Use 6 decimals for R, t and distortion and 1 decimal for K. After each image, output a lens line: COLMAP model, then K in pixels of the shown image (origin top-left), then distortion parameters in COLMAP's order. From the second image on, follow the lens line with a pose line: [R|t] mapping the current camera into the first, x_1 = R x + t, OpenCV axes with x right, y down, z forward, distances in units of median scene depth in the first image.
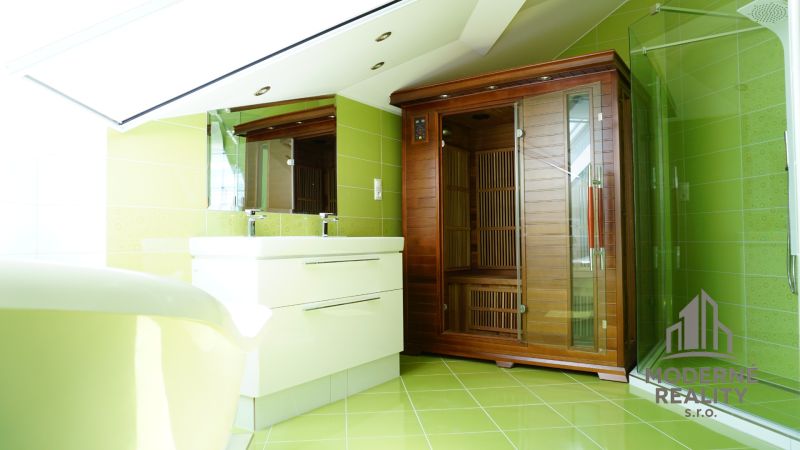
lens RADIAL K [[533.2, 0, 402.1], [0, 533.2, 225.3], [0, 0, 1]] dist [-0.046734, 0.027404]
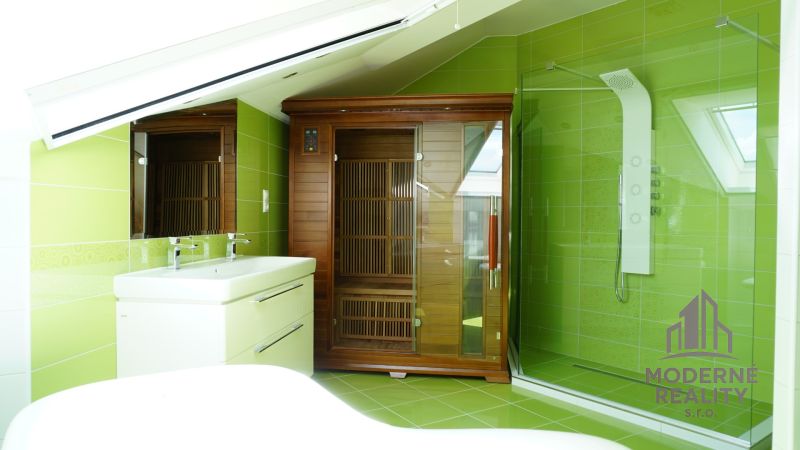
lens RADIAL K [[533.2, 0, 402.1], [0, 533.2, 225.3], [0, 0, 1]] dist [-0.046734, 0.027404]
pose [[0.901744, 0.012913, 0.432078, -0.235325], [-0.029854, 0.999027, 0.032448, -0.063521], [-0.431239, -0.042159, 0.901252, 0.052159]]
